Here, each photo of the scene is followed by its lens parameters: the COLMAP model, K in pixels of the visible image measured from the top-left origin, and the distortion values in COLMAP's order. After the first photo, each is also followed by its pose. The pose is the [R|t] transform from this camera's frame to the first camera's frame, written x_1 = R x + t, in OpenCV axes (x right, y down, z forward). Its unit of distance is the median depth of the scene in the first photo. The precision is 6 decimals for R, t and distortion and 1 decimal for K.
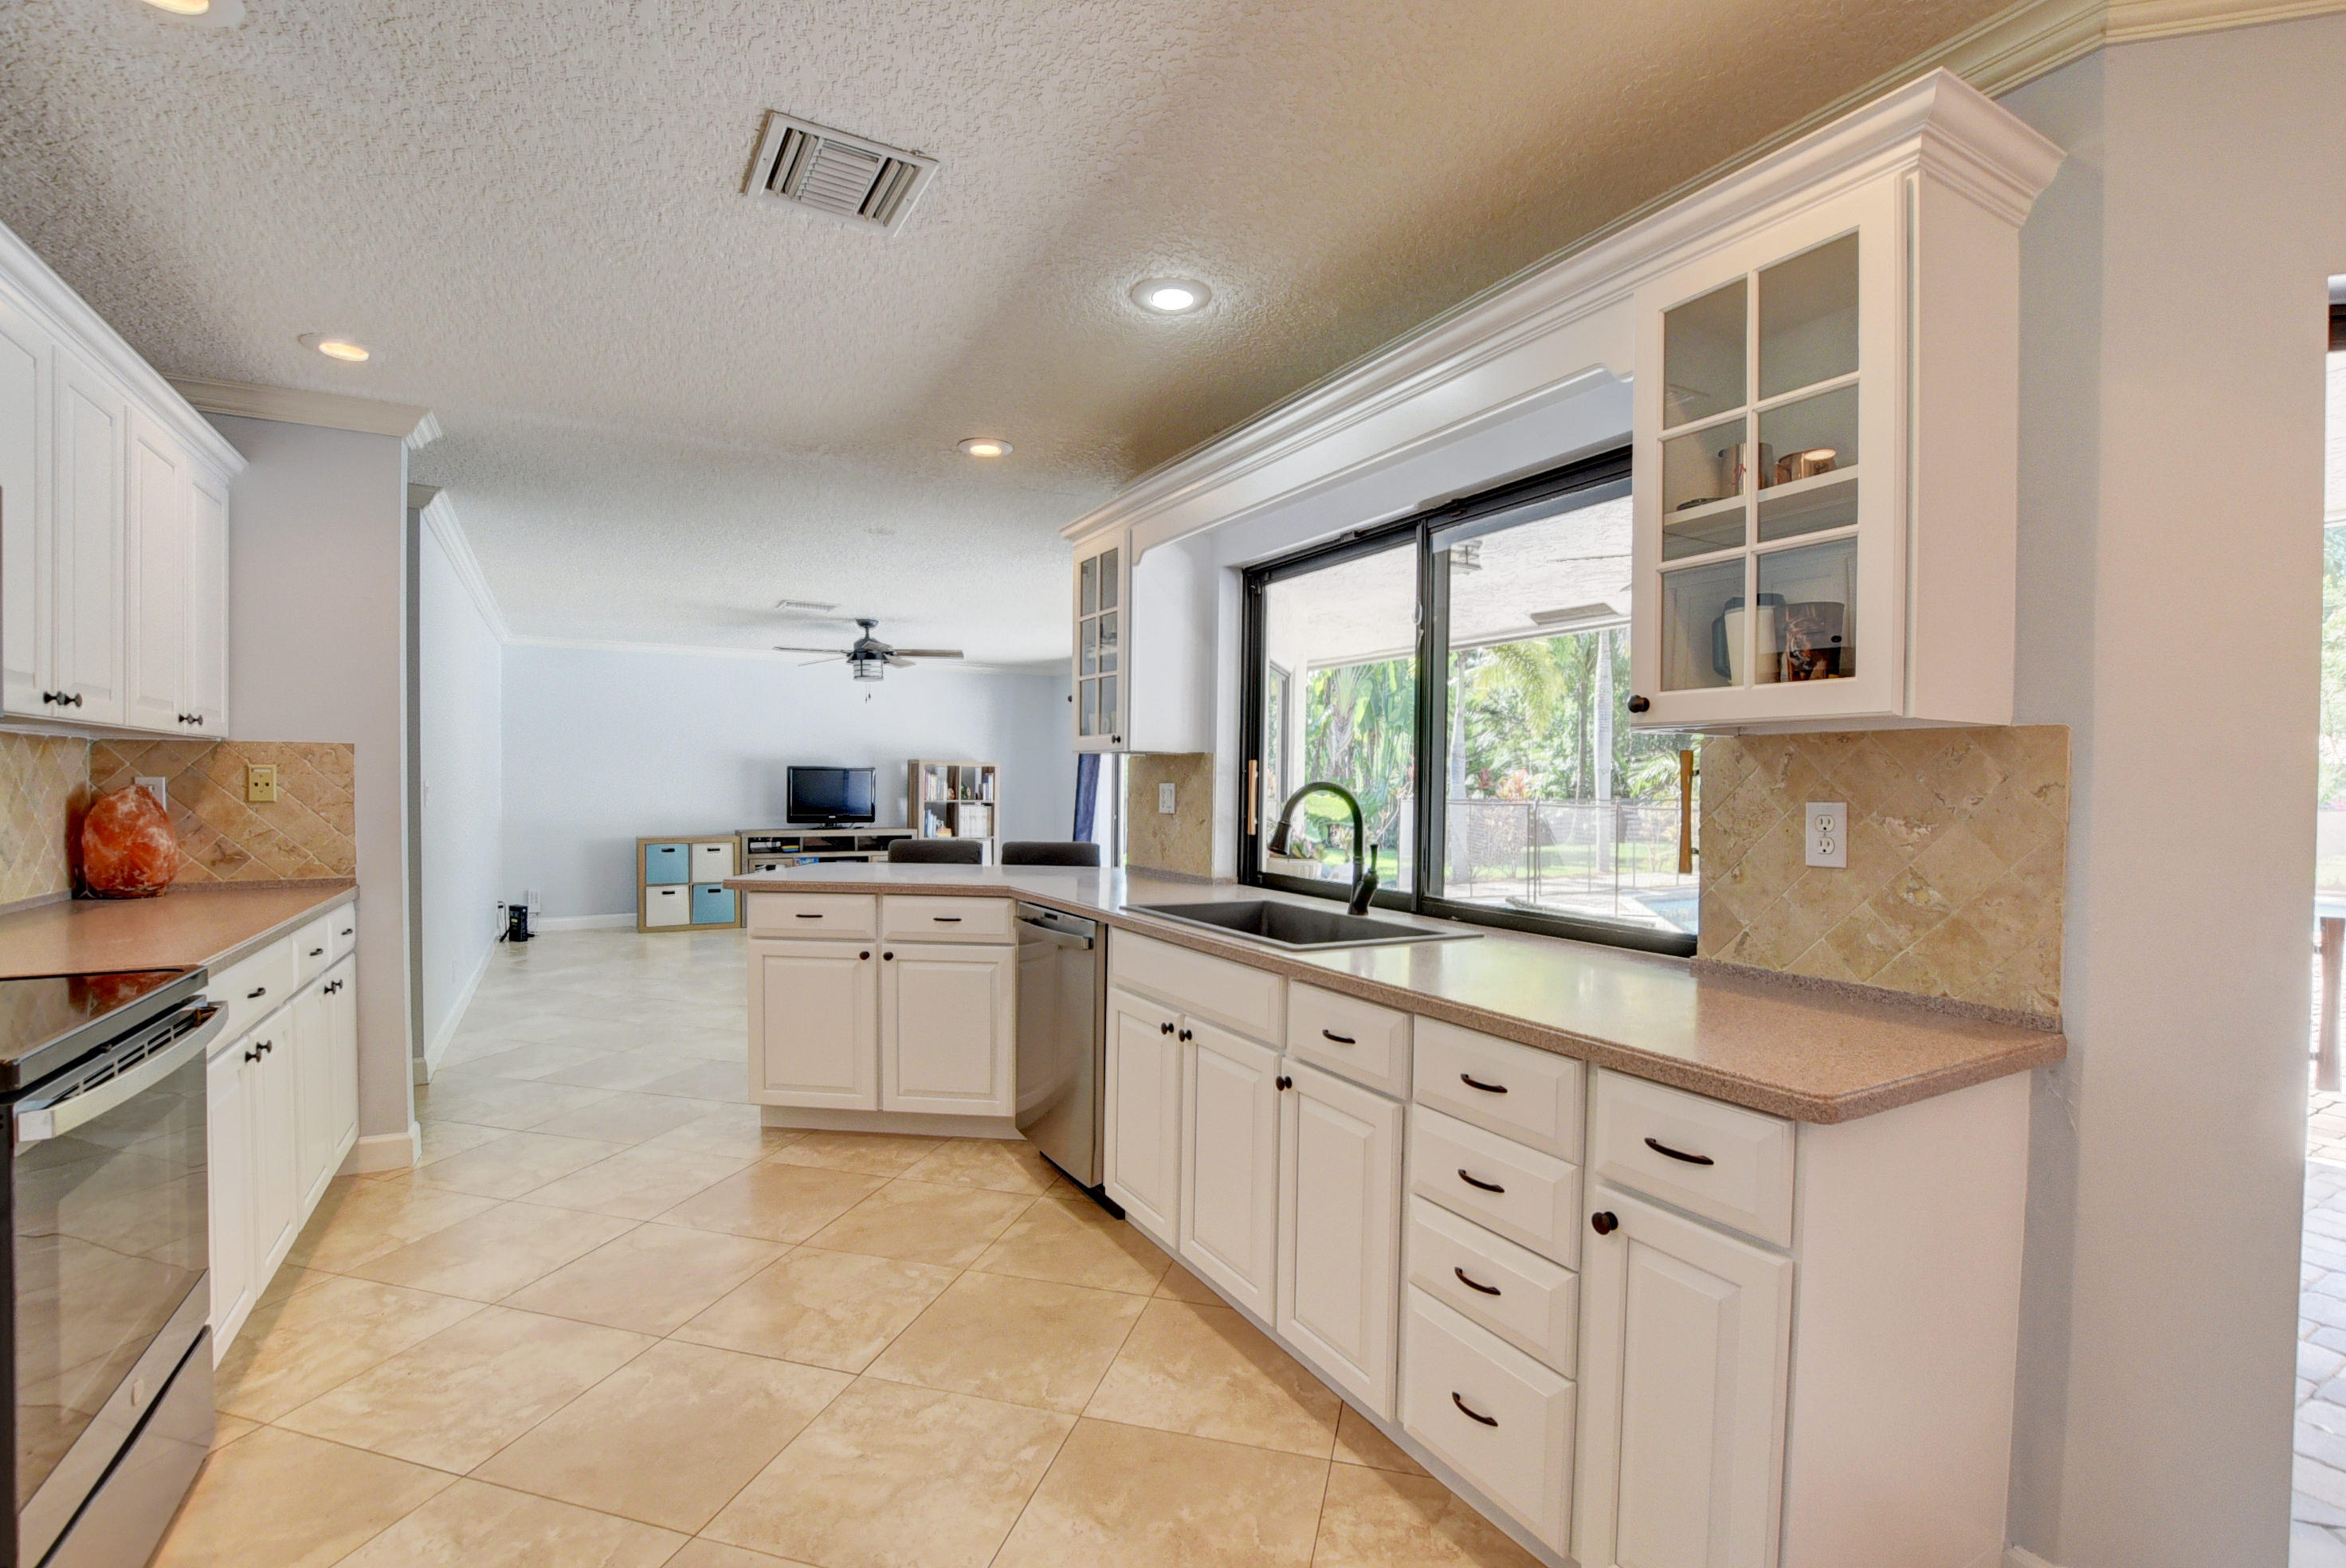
lens RADIAL K [[1048.2, 0, 1197.0], [0, 1048.2, 802.0], [0, 0, 1]] dist [-0.031299, 0.005256]
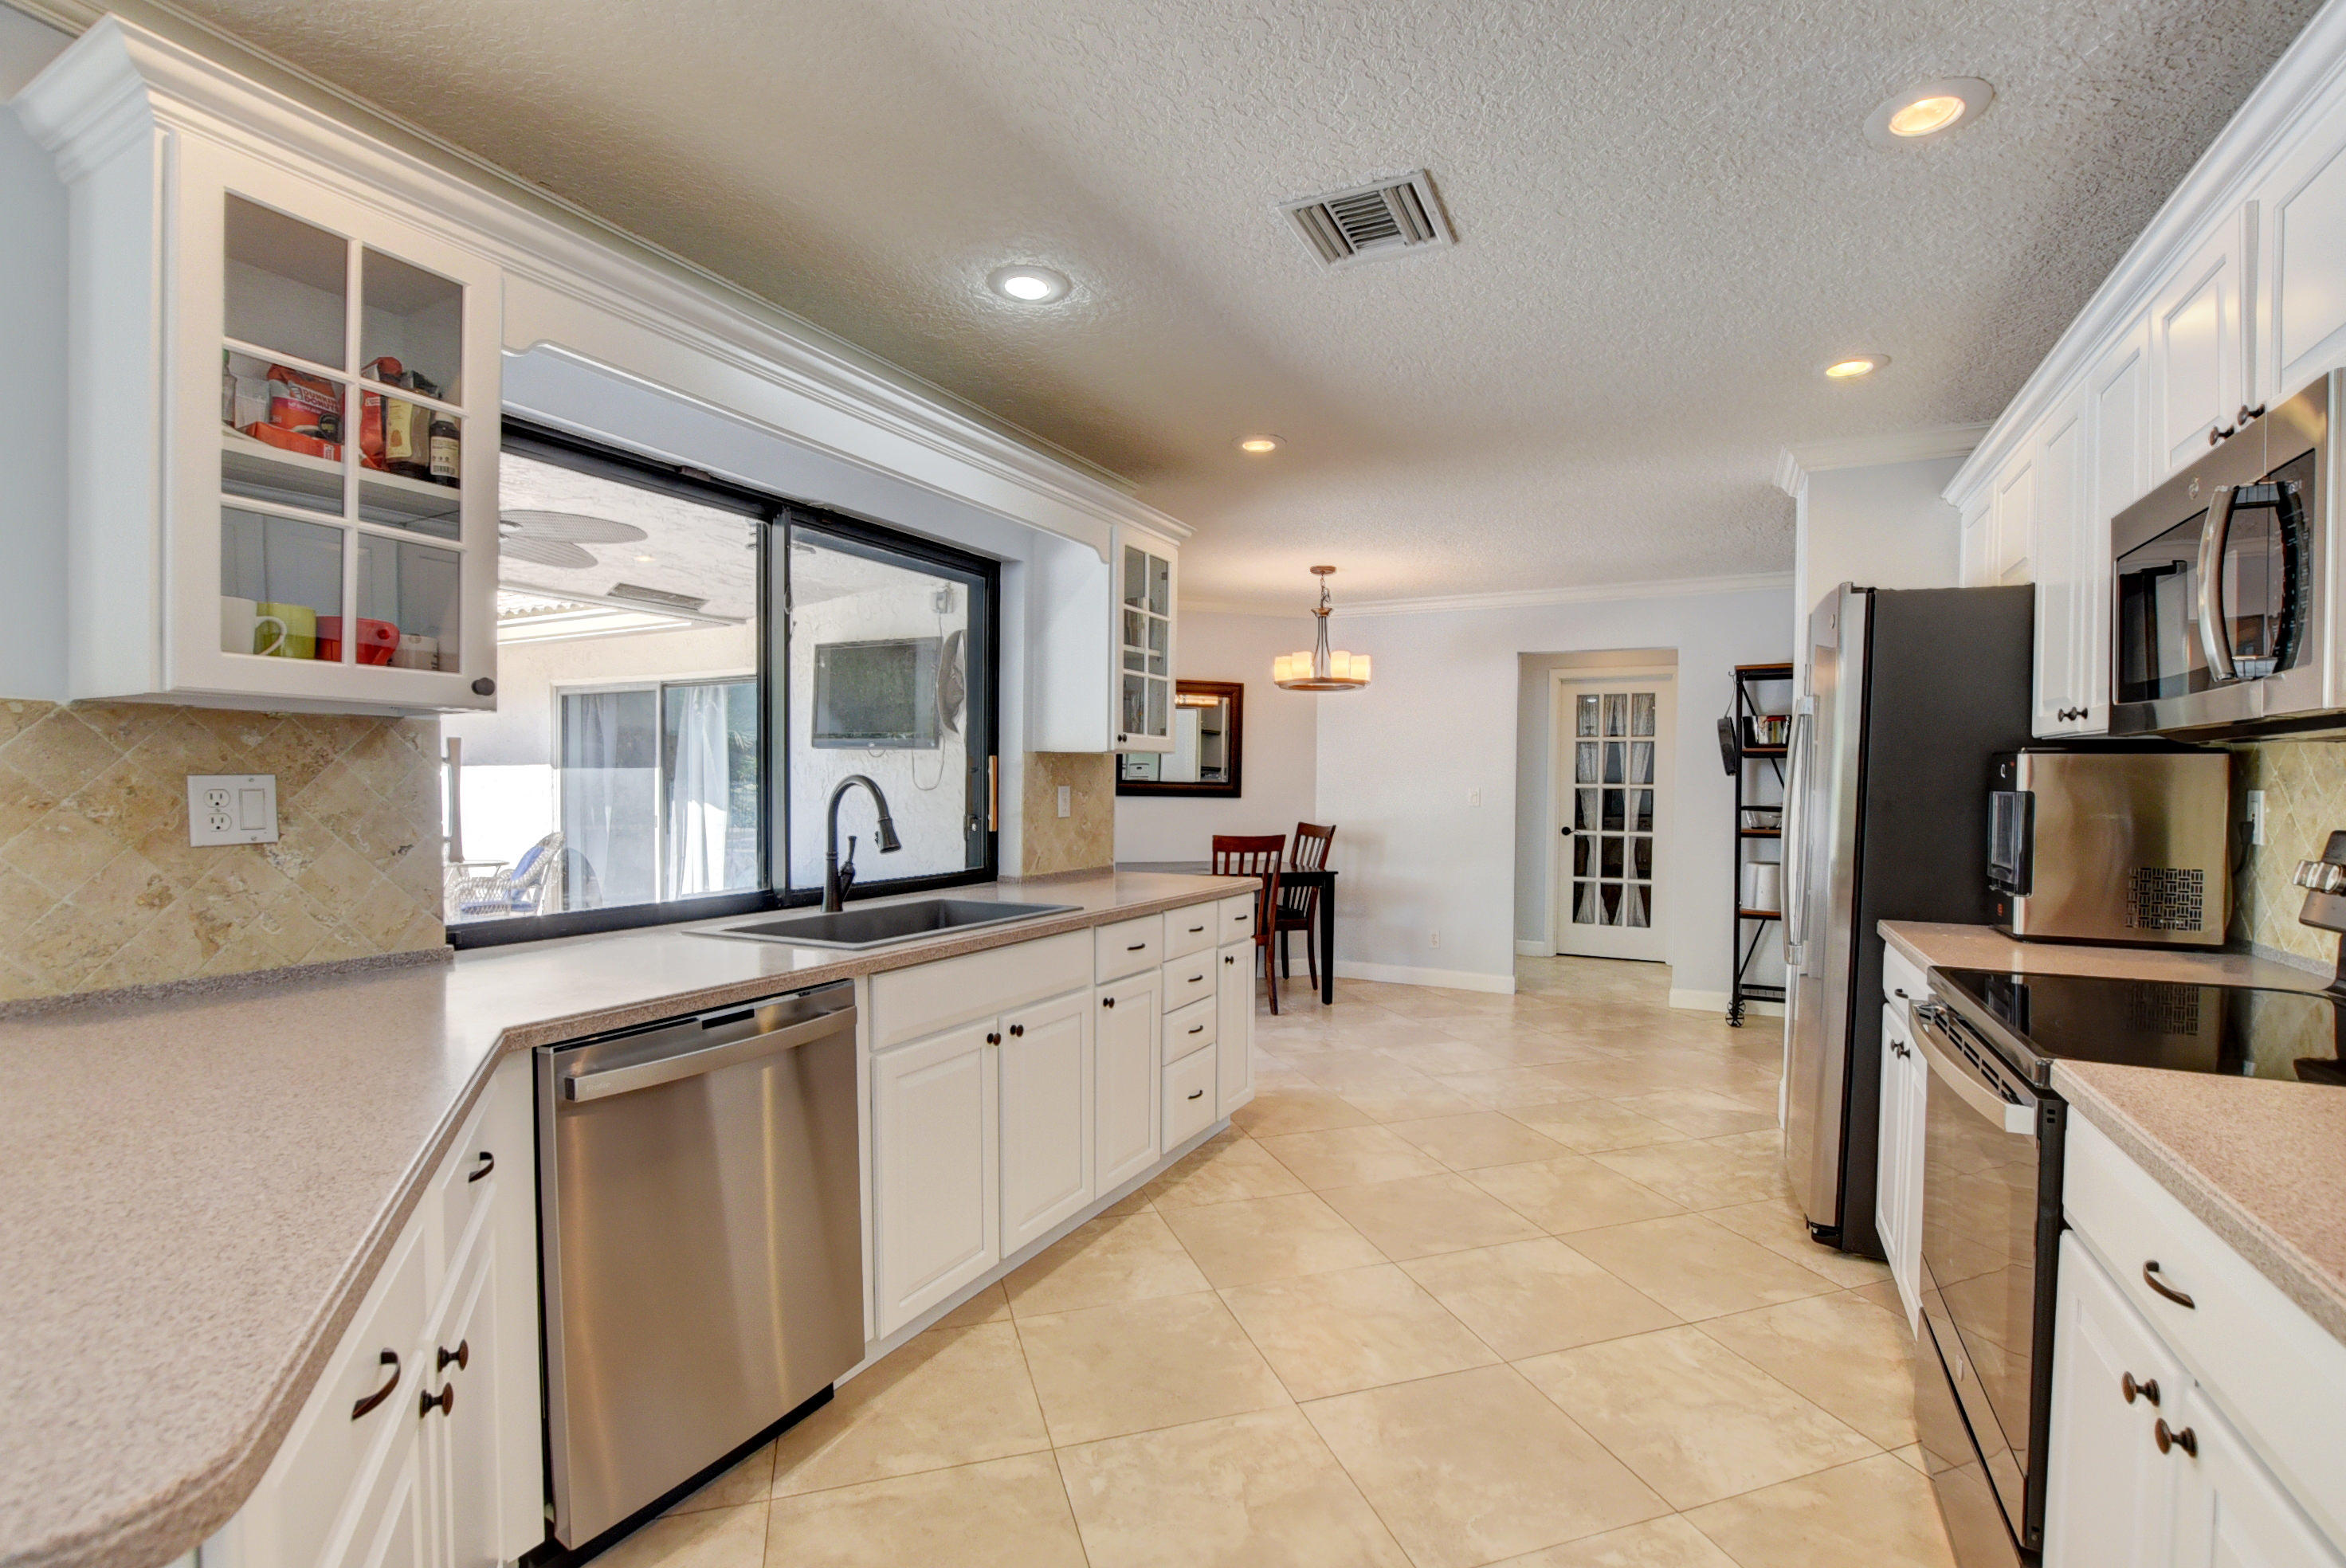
lens RADIAL K [[1016.2, 0, 1171.5], [0, 1016.2, 807.8], [0, 0, 1]] dist [-0.052923, 0.000168]
pose [[-0.524204, -0.029131, 0.851095, -0.967050], [0.009522, 0.999152, 0.040064, -0.028342], [-0.851540, 0.029105, -0.523482, 1.469559]]
